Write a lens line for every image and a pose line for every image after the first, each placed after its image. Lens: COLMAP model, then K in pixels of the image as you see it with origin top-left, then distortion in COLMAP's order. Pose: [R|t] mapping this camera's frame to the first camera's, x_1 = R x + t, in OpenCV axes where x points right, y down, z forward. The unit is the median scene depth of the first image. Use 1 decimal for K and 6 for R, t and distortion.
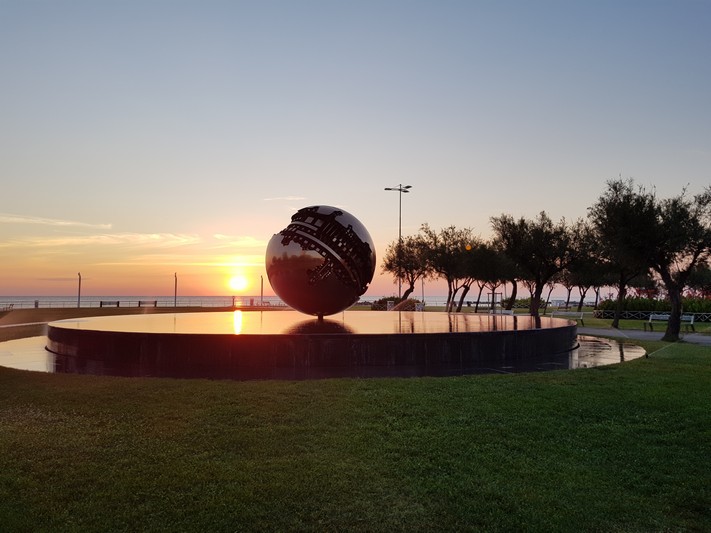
lens RADIAL K [[533.7, 0, 356.3], [0, 533.7, 265.5], [0, 0, 1]] dist [0.025723, 0.000304]
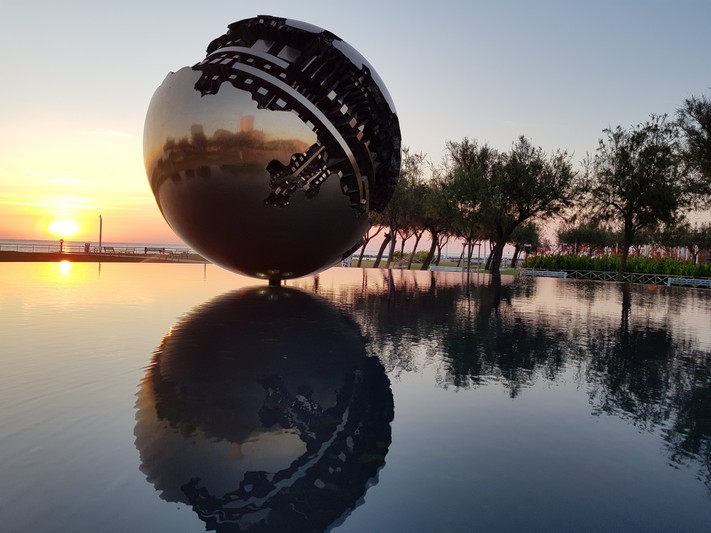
lens RADIAL K [[533.7, 0, 356.1], [0, 533.7, 267.1], [0, 0, 1]] dist [0.025723, 0.000304]
pose [[0.961436, 0.017317, 0.274482, -0.077565], [-0.042426, 0.995408, 0.085808, 0.027157], [-0.271736, -0.094144, 0.957756, 0.345477]]
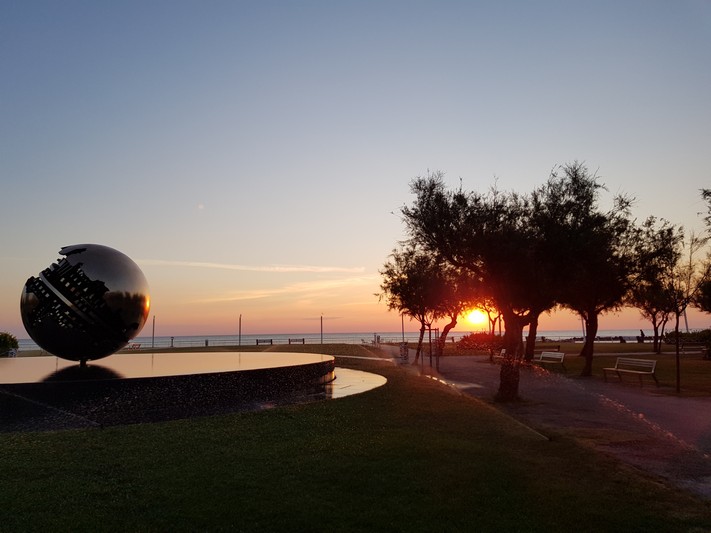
lens RADIAL K [[533.7, 0, 354.9], [0, 533.7, 267.0], [0, 0, 1]] dist [0.025723, 0.000304]
pose [[0.900996, -0.067123, -0.428602, 0.485633], [0.040445, 0.996652, -0.071063, 0.010071], [0.431937, 0.046693, 0.900694, 0.215387]]
